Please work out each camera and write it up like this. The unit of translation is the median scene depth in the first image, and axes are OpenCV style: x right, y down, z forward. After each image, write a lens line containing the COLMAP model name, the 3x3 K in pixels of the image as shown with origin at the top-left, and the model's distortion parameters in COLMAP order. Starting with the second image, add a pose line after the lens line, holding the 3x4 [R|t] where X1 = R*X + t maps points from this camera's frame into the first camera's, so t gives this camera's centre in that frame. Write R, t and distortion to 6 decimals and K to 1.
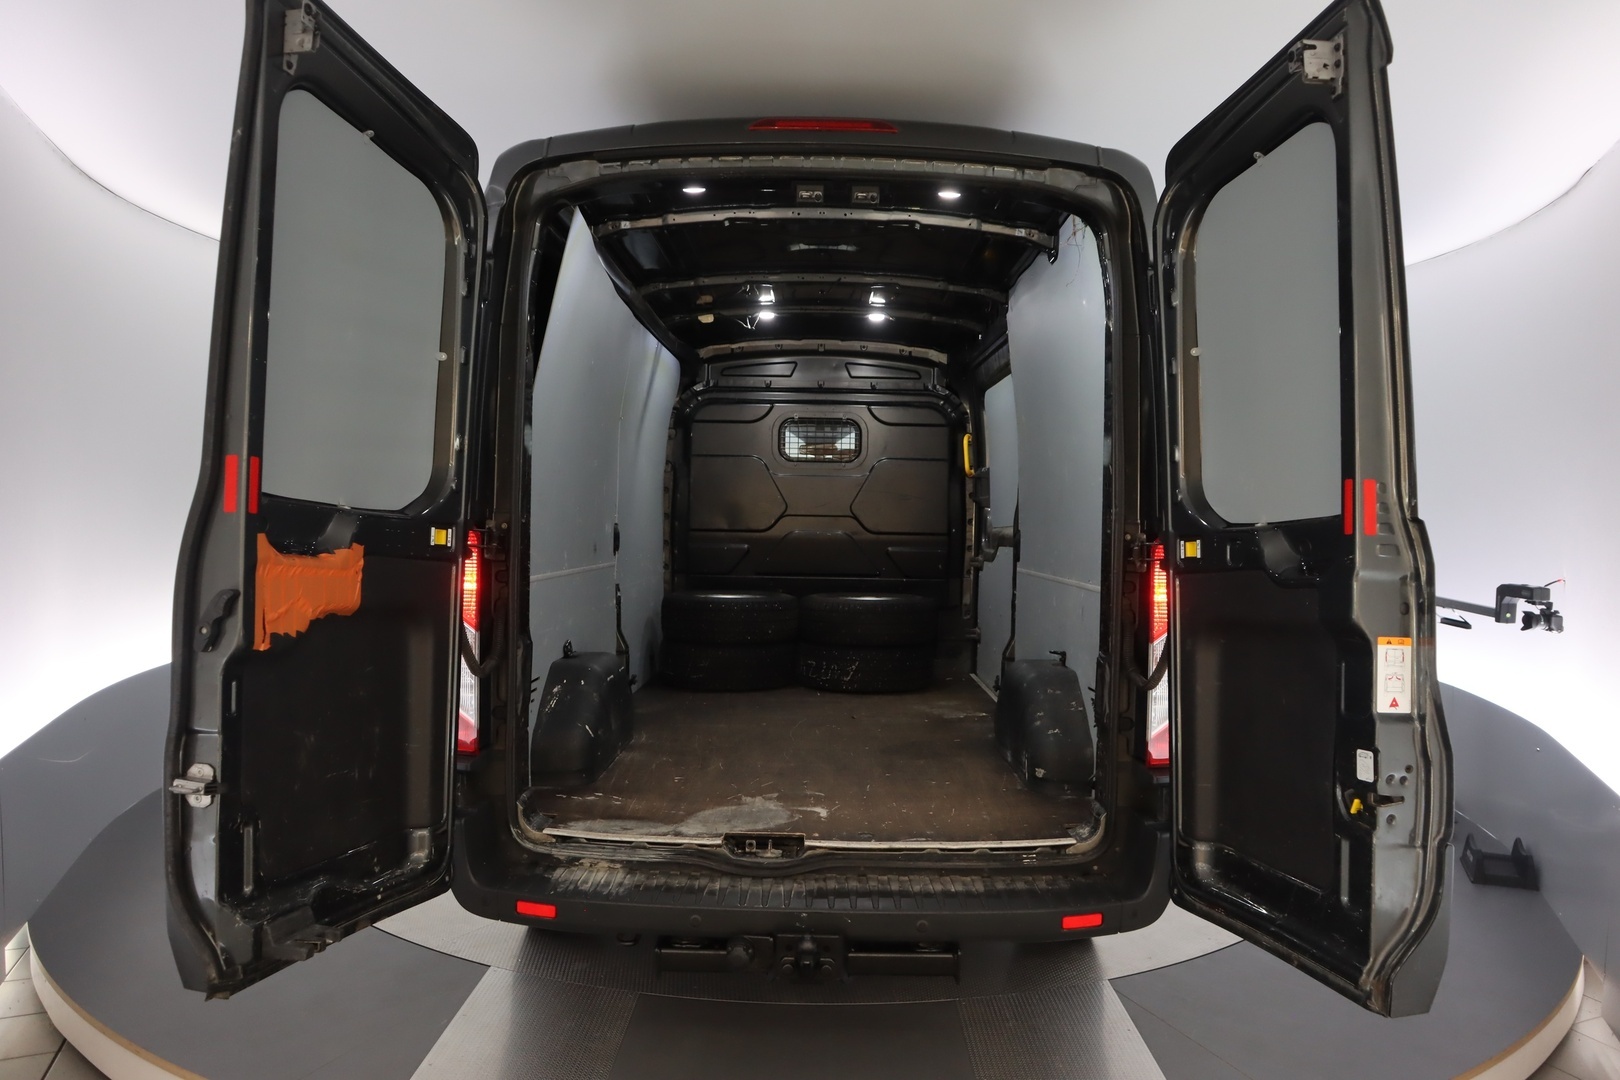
lens RADIAL K [[1135.2, 0, 810.0], [0, 1135.2, 540.0], [0, 0, 1]] dist [-0.130267, 0.001661]
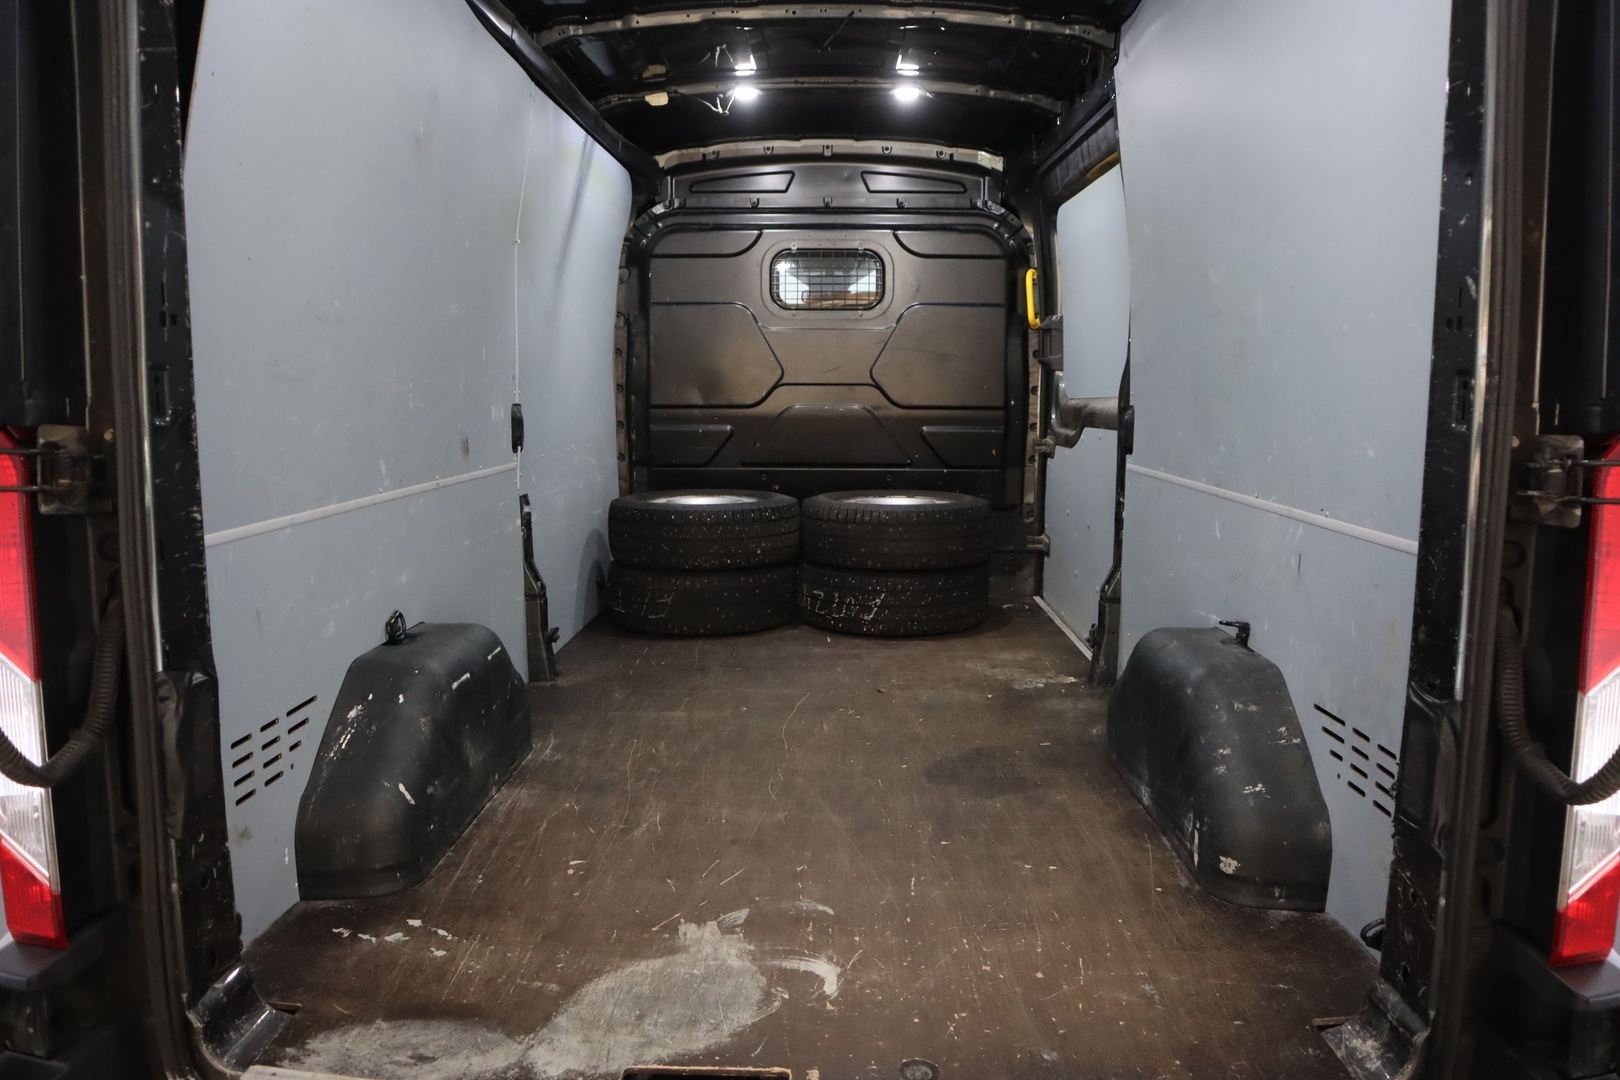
lens RADIAL K [[1135.2, 0, 810.0], [0, 1135.2, 540.0], [0, 0, 1]] dist [-0.130267, 0.001661]
pose [[0.999811, -0.012400, -0.014981, 0.006449], [0.014089, 0.992850, 0.118538, -0.008653], [0.013404, -0.118726, 0.992837, 0.269507]]
